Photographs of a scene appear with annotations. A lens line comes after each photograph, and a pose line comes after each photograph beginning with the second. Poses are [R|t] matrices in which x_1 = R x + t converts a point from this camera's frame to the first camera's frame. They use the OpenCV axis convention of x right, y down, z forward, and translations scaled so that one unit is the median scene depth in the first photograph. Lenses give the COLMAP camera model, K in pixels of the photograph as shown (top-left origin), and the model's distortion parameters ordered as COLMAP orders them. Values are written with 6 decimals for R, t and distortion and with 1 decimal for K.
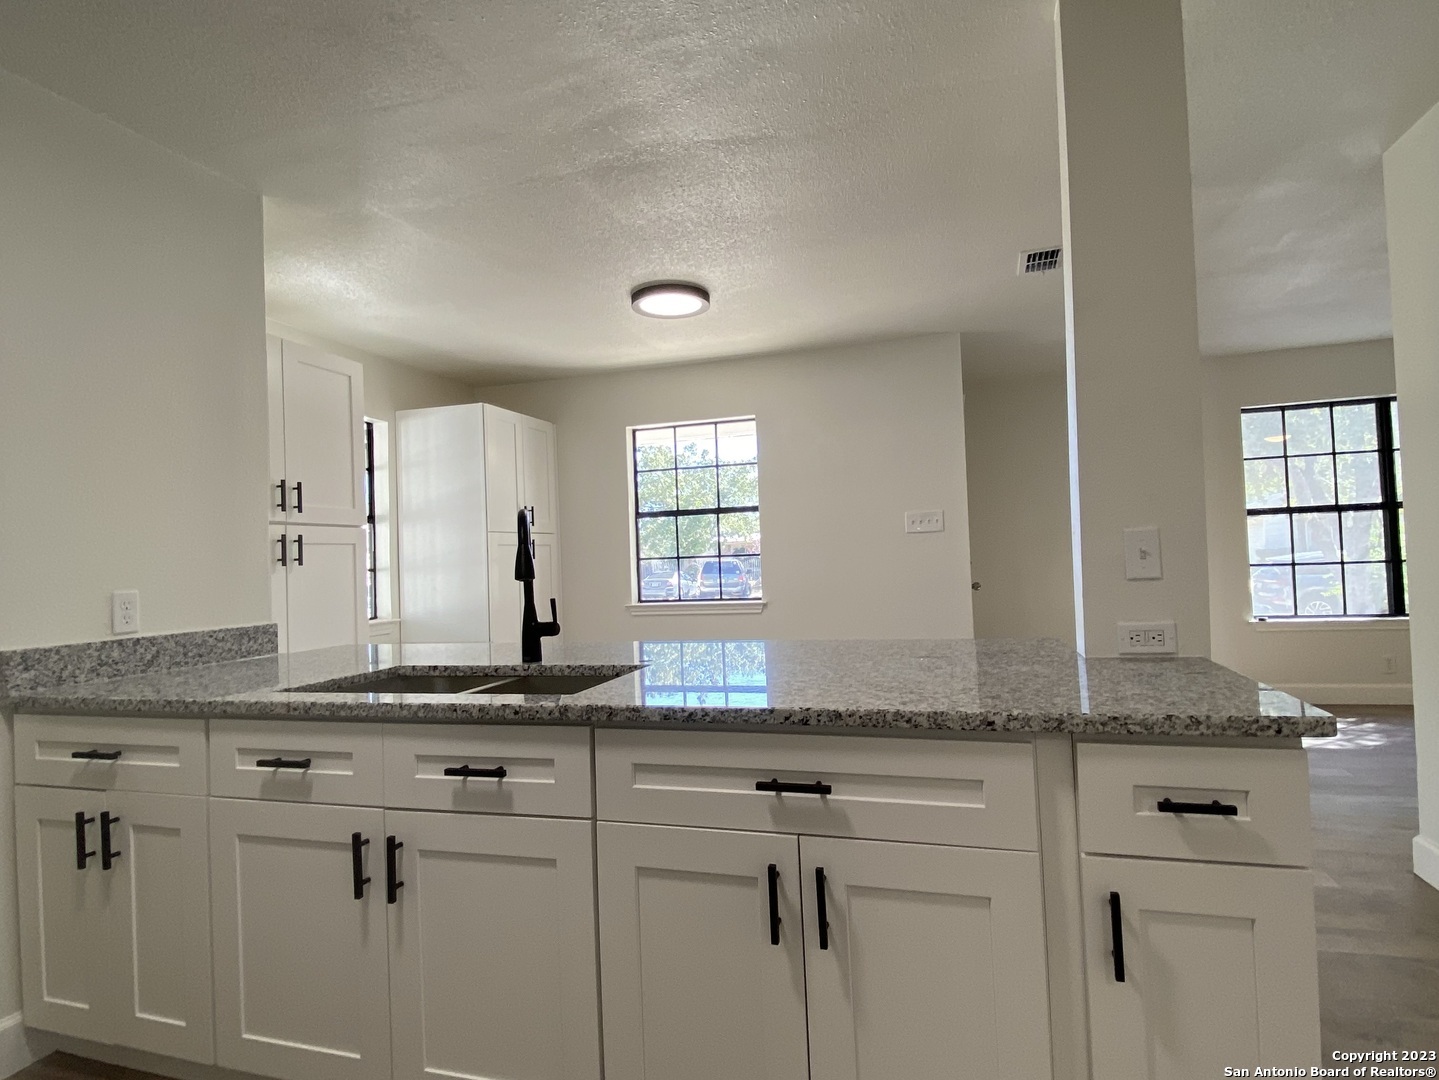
lens RADIAL K [[785.5, 0, 714.1], [0, 785.5, 538.2], [0, 0, 1]] dist [0.002751, -0.000362]
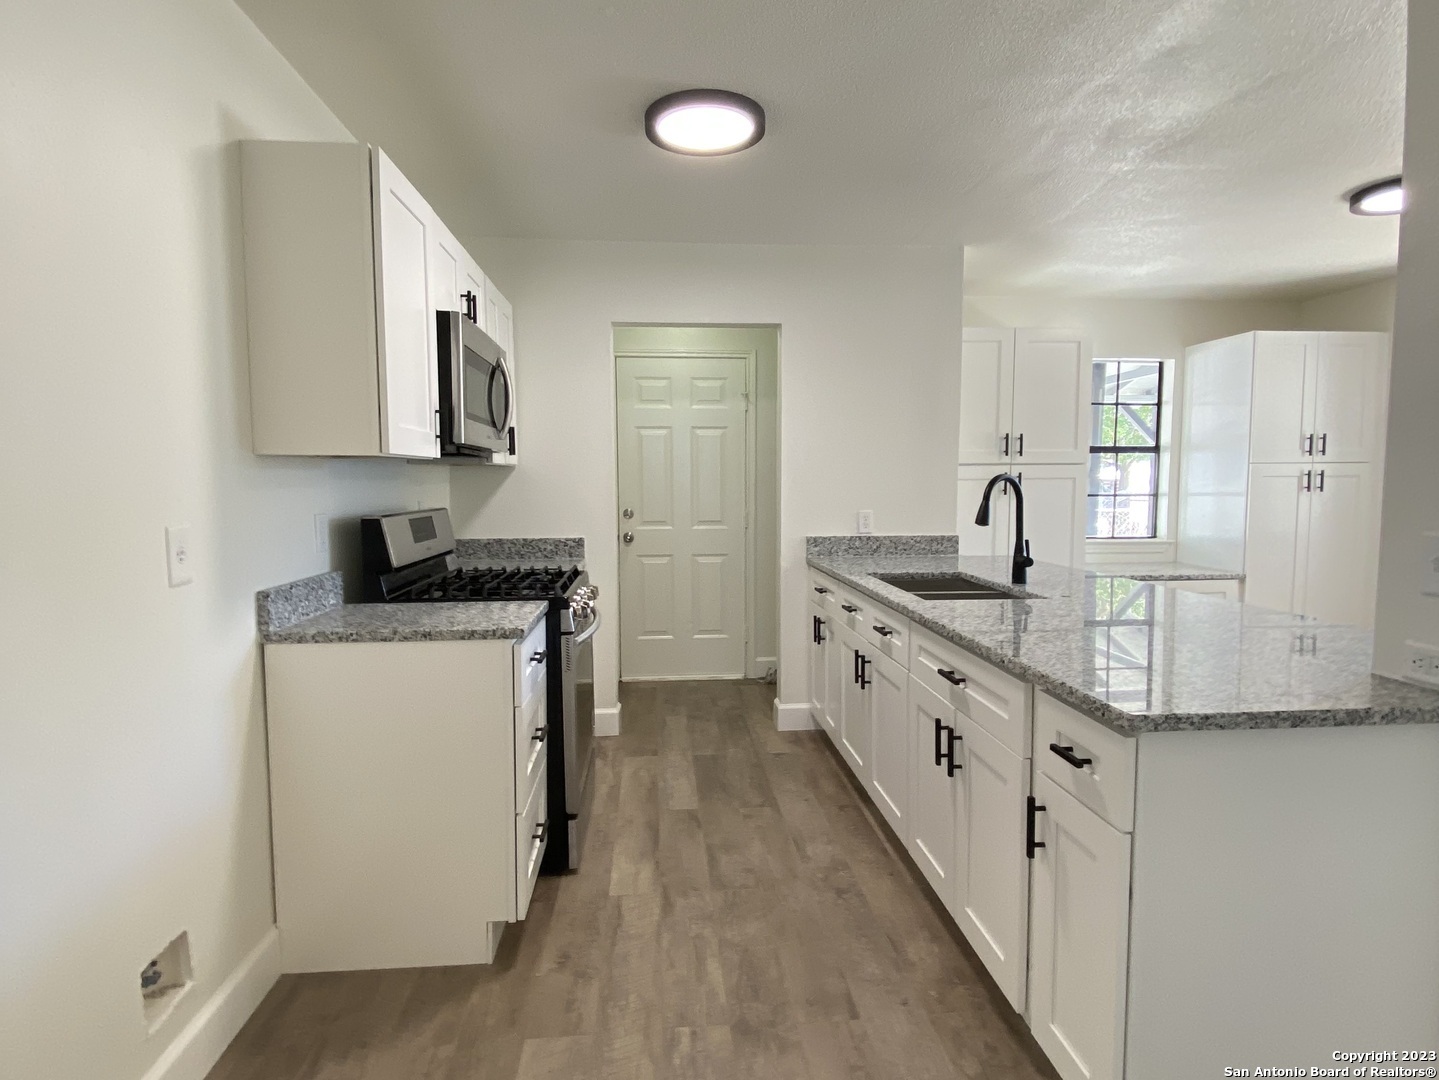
lens RADIAL K [[785.5, 0, 714.1], [0, 785.5, 538.2], [0, 0, 1]] dist [0.002751, -0.000362]
pose [[0.362650, 0.107700, -0.925681, 0.754579], [0.016657, 0.992392, 0.121987, -0.088892], [0.931777, -0.059658, 0.358097, 0.002023]]
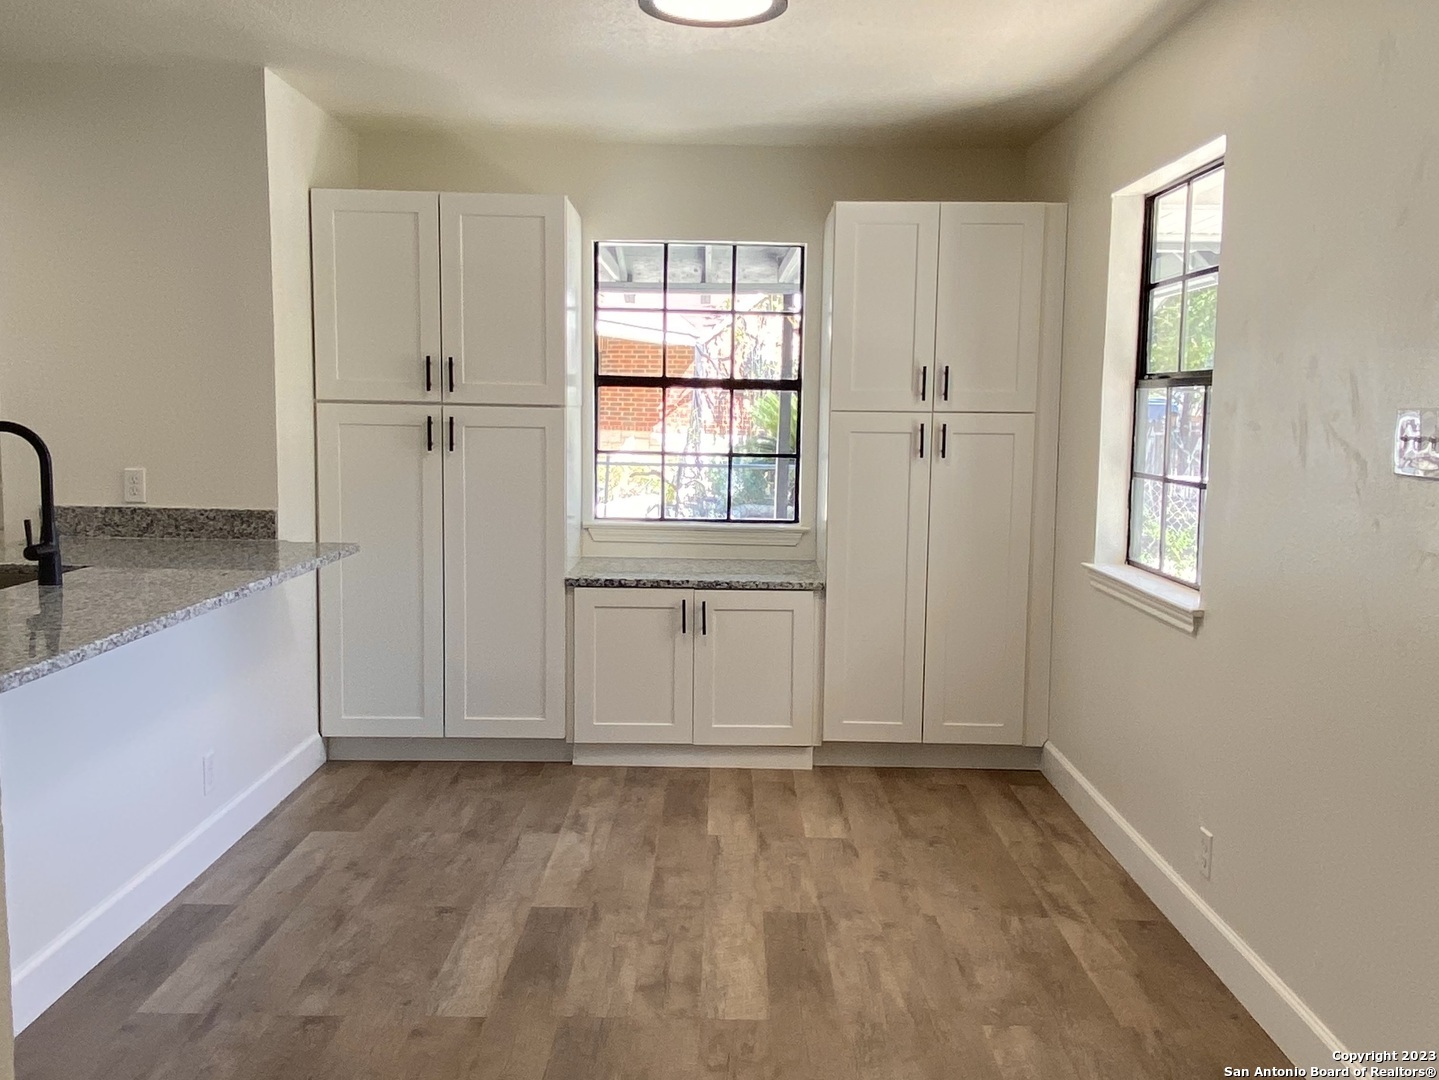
lens RADIAL K [[1258.7, 0, 712.8], [0, 1258.7, 537.6], [0, 0, 1]] dist [0.125449, -0.179358]
pose [[0.282275, 0.144254, -0.948426, 1.272937], [-0.000212, 0.988639, 0.150307, -0.114045], [0.959333, -0.042227, 0.279099, 1.172030]]
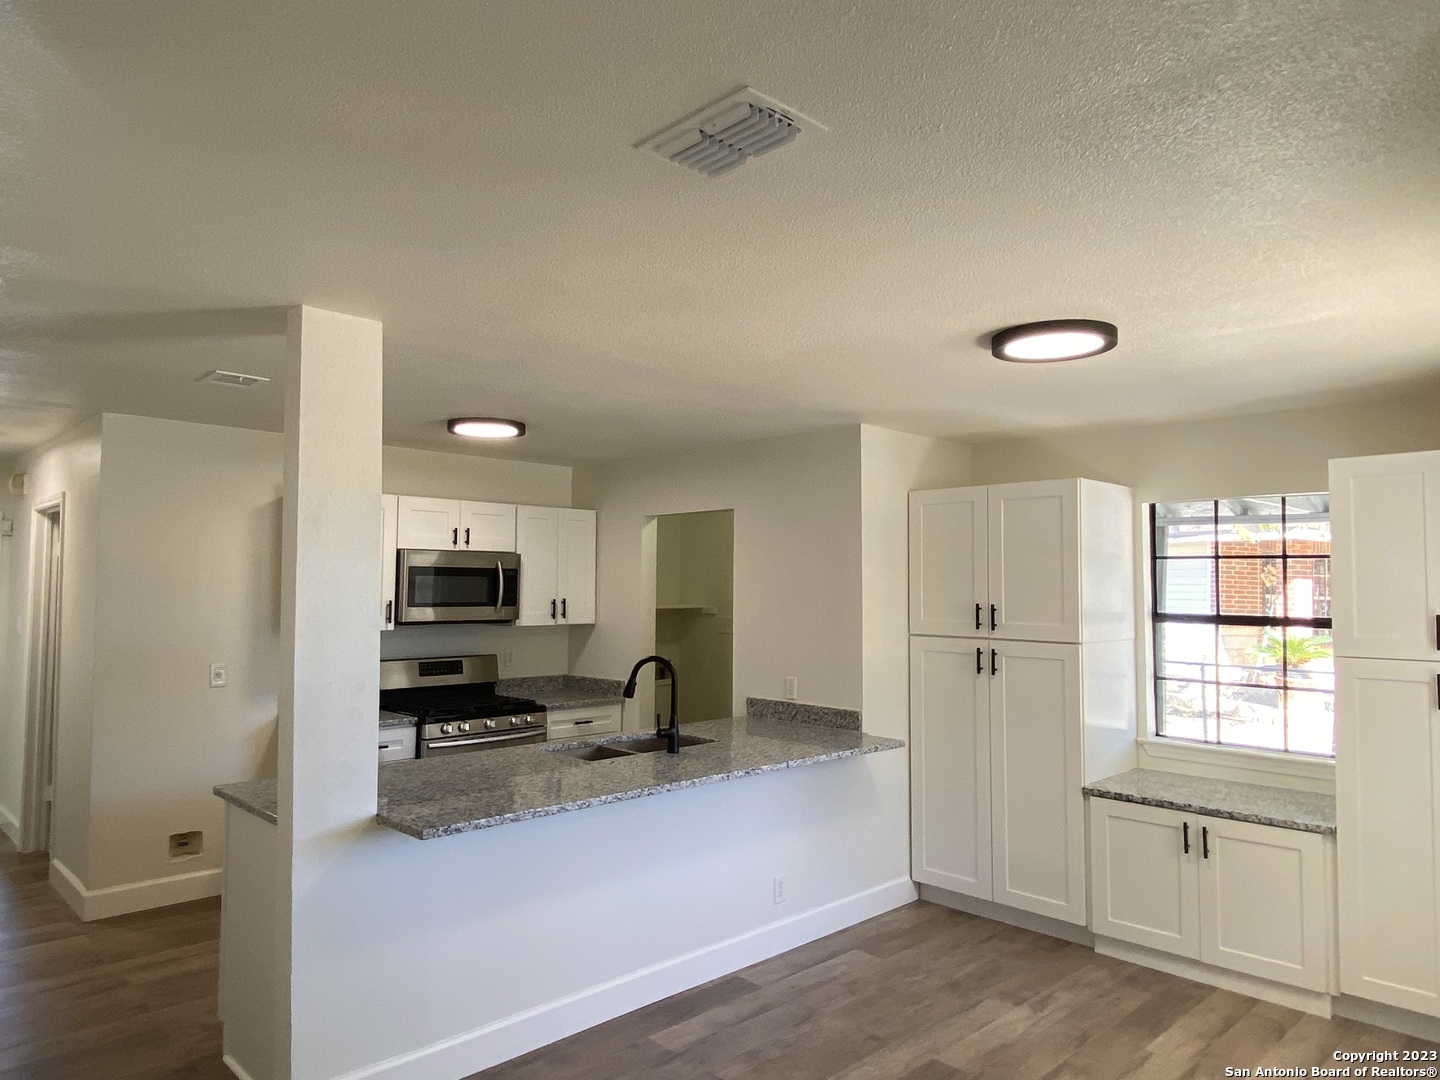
lens RADIAL K [[946.3, 0, 720.0], [0, 946.3, 540.0], [0, 0, 1]] dist [0.063208, -0.074963]
pose [[-0.480148, -0.007881, -0.877152, 1.251529], [0.035587, 0.998961, -0.028456, -0.190860], [0.876466, -0.044879, -0.479368, 1.783890]]
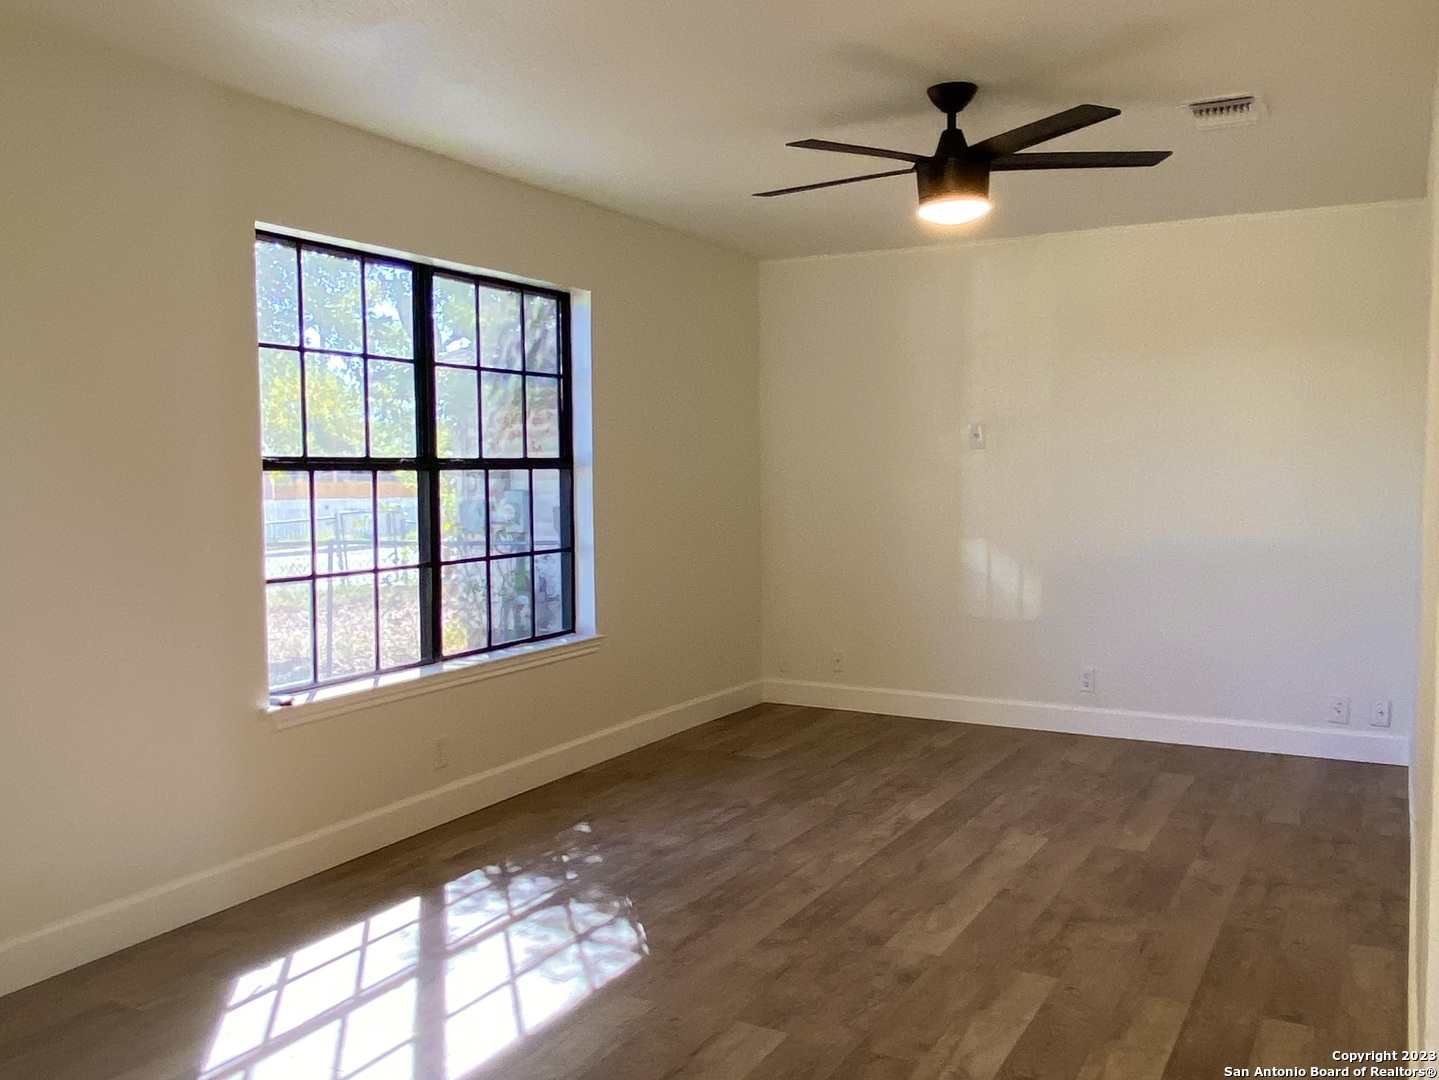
lens RADIAL K [[1258.7, 0, 712.8], [0, 1258.7, 537.6], [0, 0, 1]] dist [0.125449, -0.179358]
pose [[0.193822, -0.018433, 0.980864, 0.055017], [-0.030840, 0.999215, 0.024872, -0.039234], [-0.980552, -0.035071, 0.193101, 1.409301]]
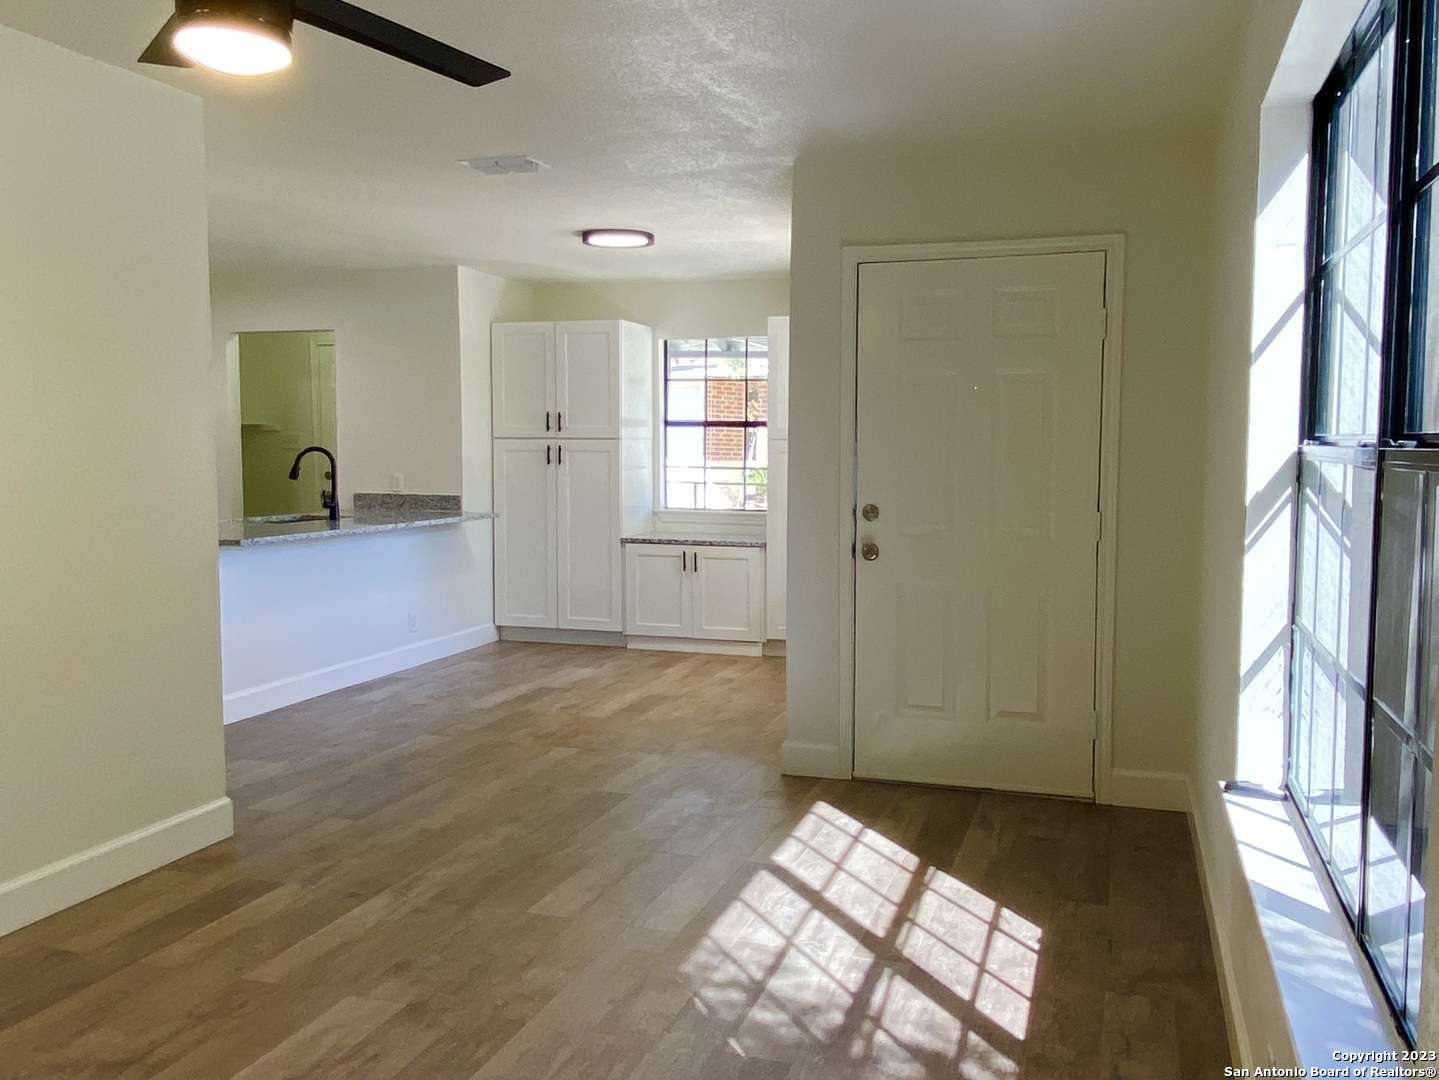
lens RADIAL K [[1258.7, 0, 712.8], [0, 1258.7, 537.6], [0, 0, 1]] dist [0.125449, -0.179358]
pose [[-0.020158, 0.115312, -0.993125, 2.728512], [0.024158, 0.993093, 0.114817, -0.141204], [0.999505, -0.021678, -0.022805, 1.826034]]
